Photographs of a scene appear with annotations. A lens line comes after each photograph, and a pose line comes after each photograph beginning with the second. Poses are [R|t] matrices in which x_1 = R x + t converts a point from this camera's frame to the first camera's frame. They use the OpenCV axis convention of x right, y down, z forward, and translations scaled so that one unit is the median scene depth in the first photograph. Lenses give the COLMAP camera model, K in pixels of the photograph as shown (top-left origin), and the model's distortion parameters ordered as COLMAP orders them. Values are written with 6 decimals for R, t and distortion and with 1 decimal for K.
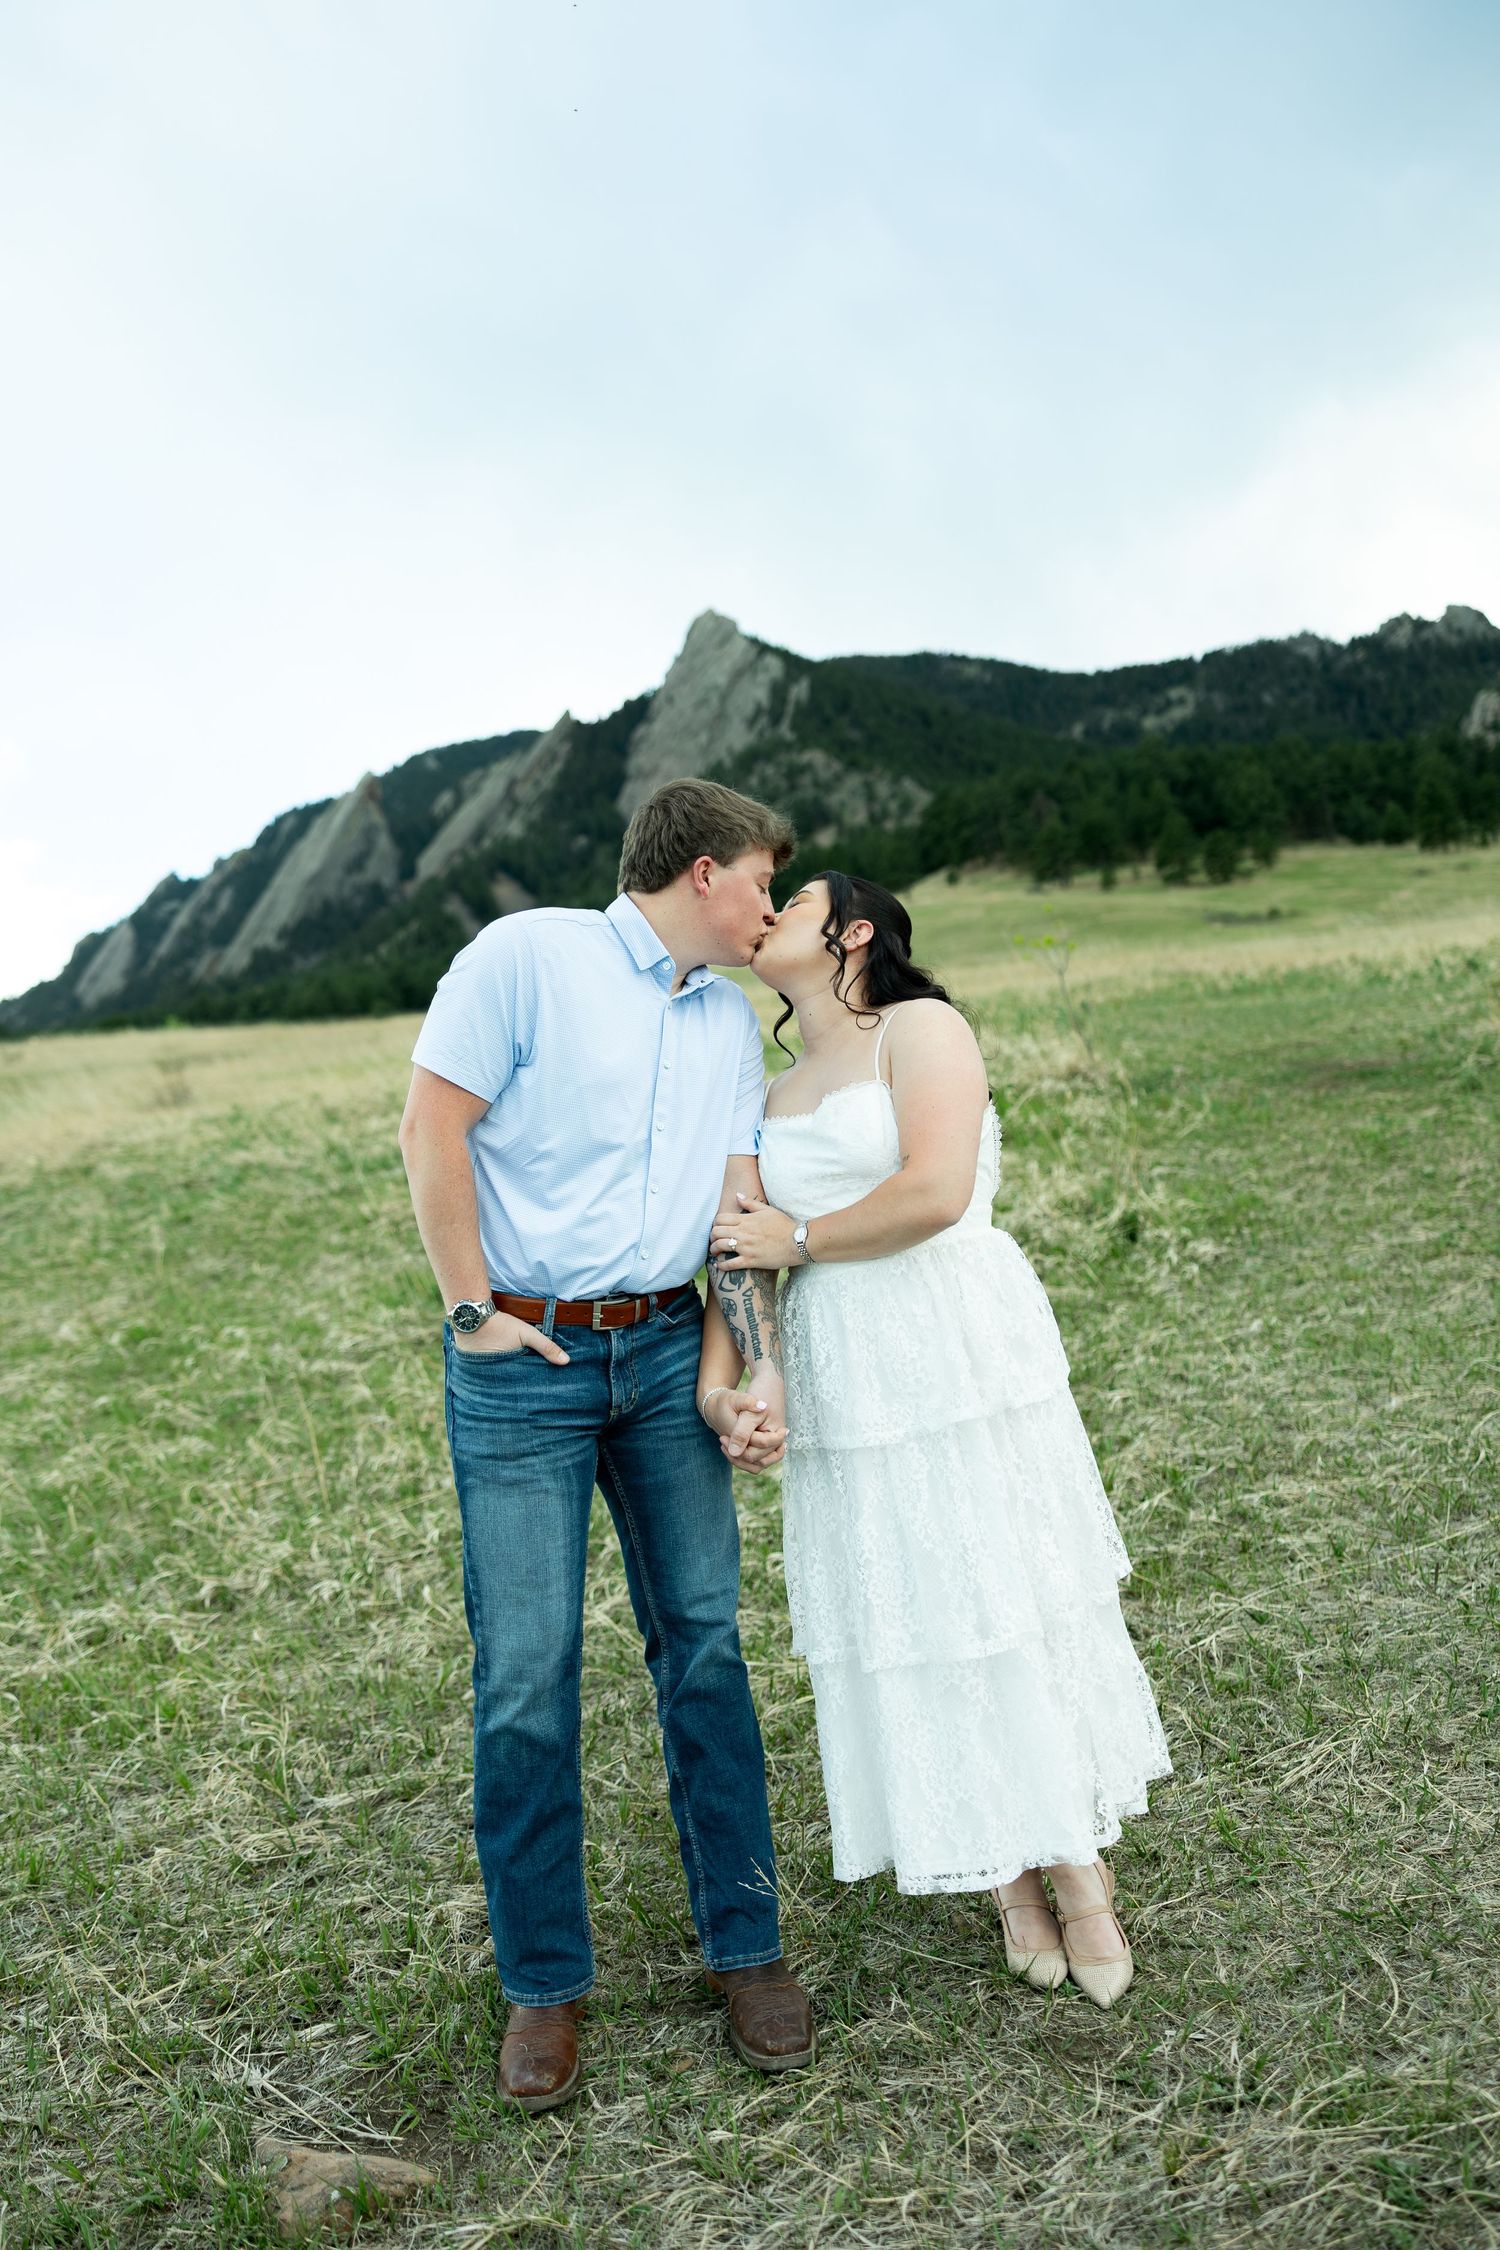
lens RADIAL K [[1830.2, 0, 727.0], [0, 1830.2, 1084.6], [0, 0, 1]] dist [0.021770, 0.009249]
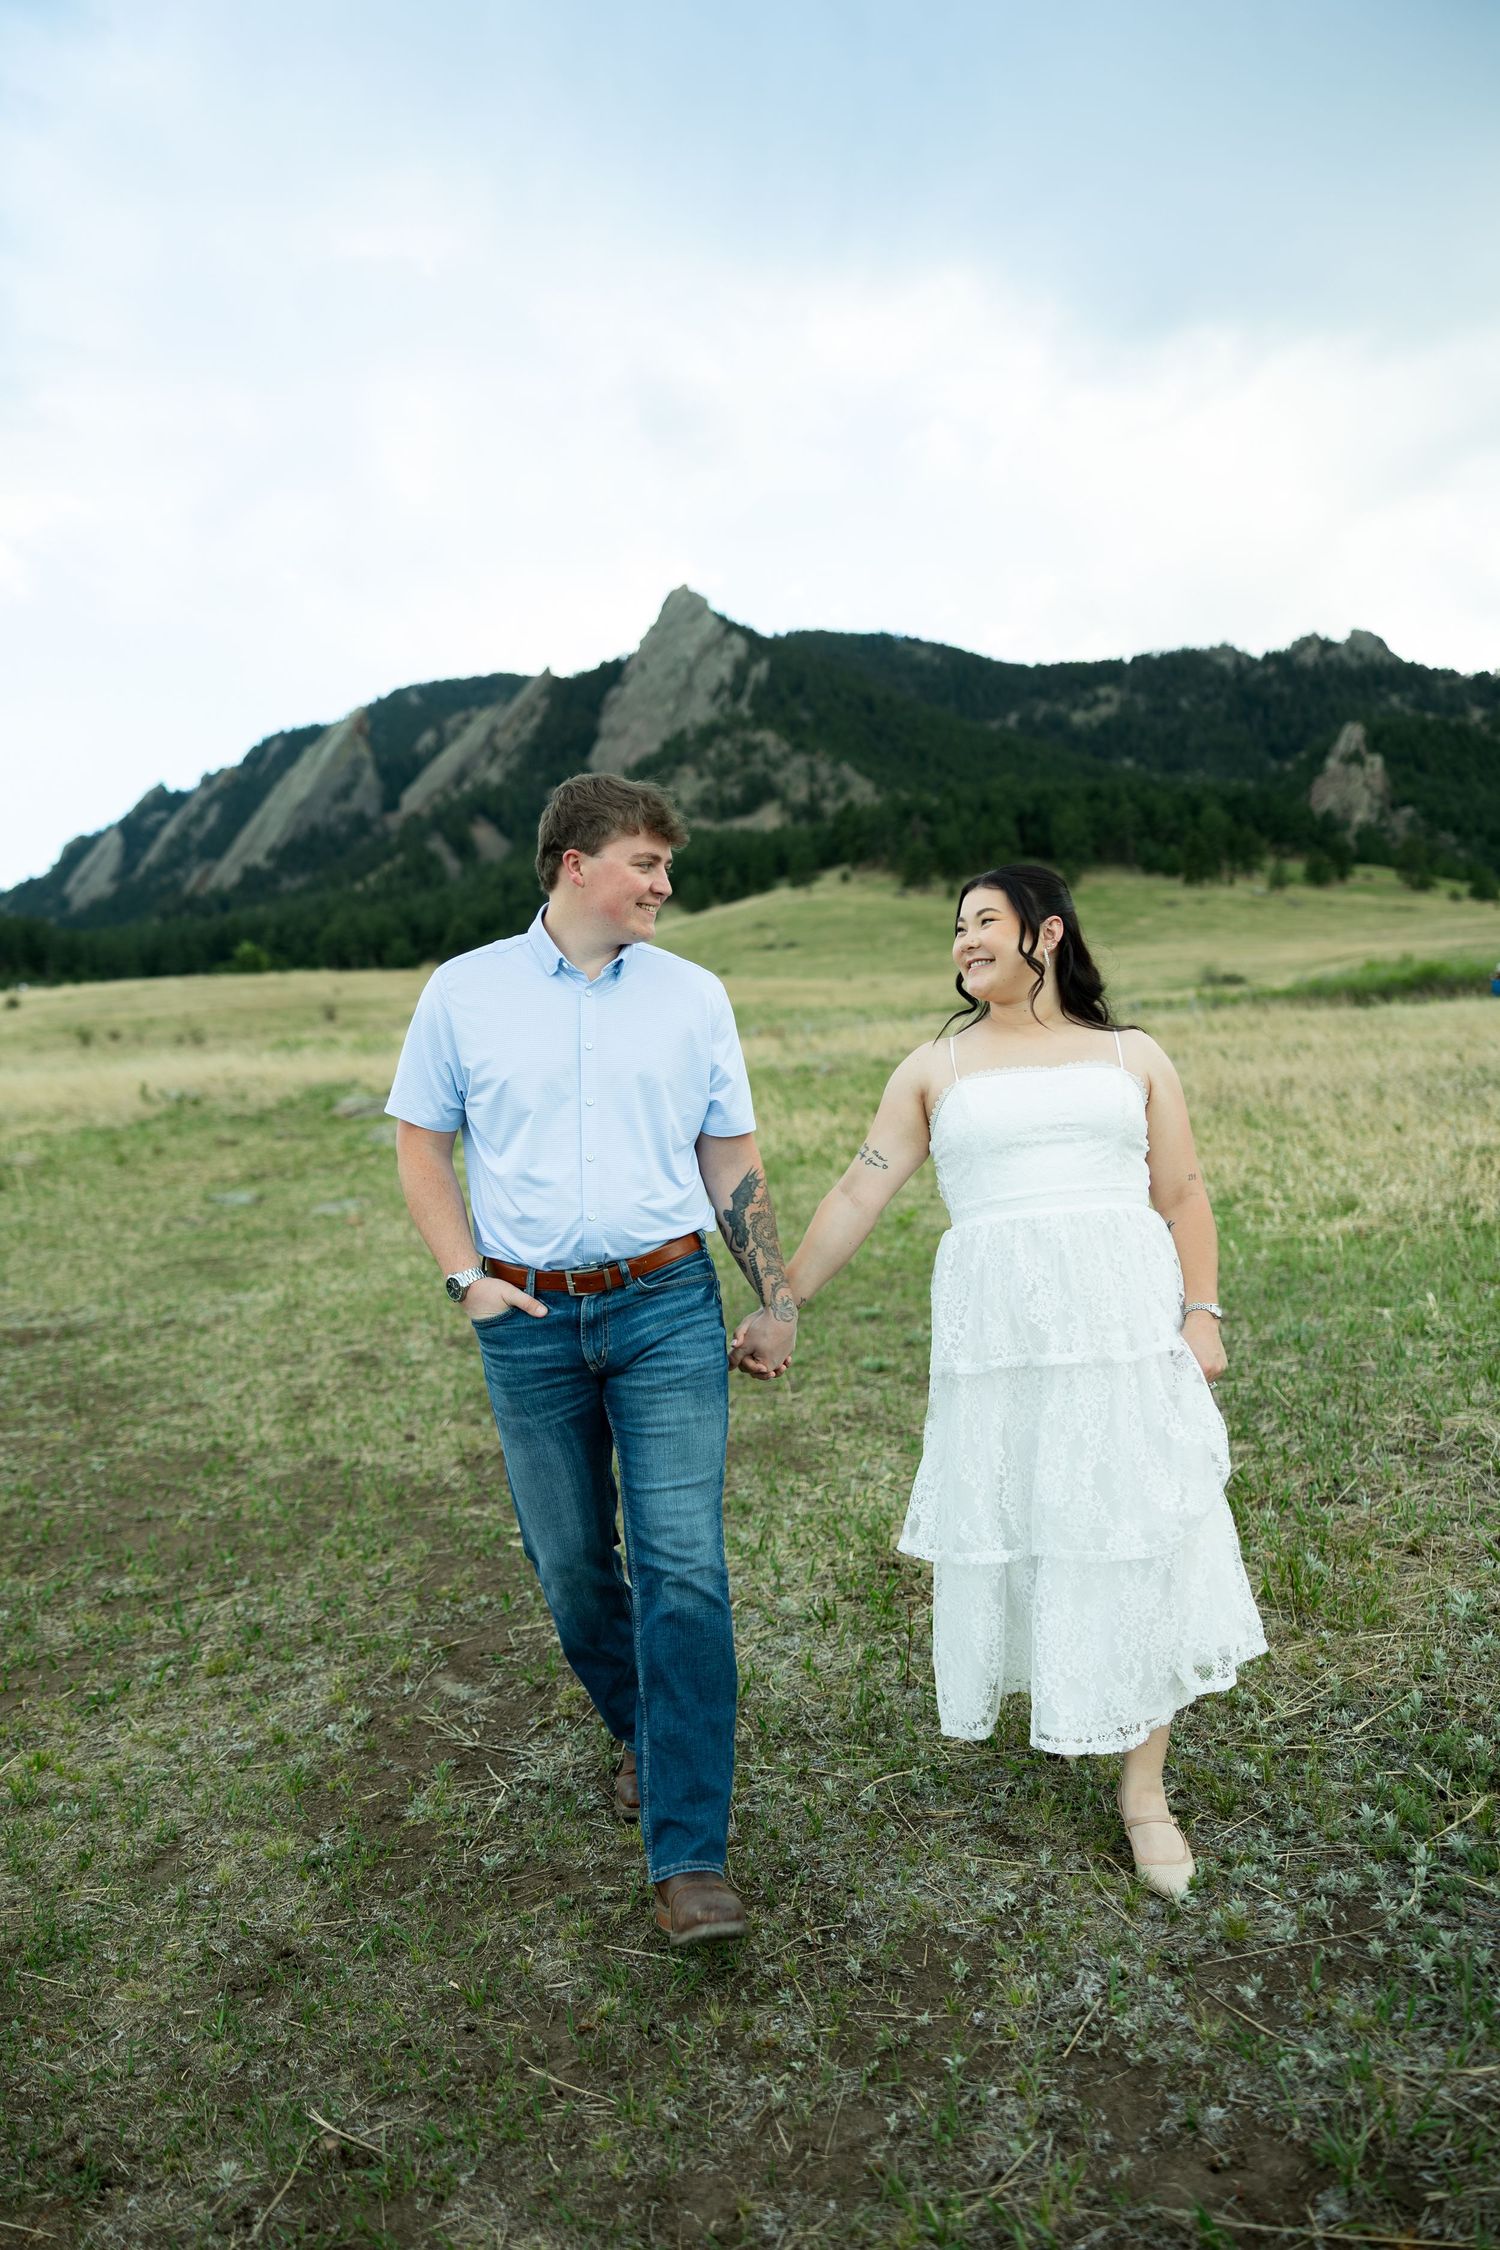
lens RADIAL K [[1794.7, 0, 764.2], [0, 1794.7, 1124.7], [0, 0, 1]] dist [0.037318, 0.002104]
pose [[0.996586, 0.063921, 0.052258, 0.055632], [-0.066775, 0.996261, 0.054820, -0.013299], [-0.048559, -0.058122, 0.997128, -1.879948]]
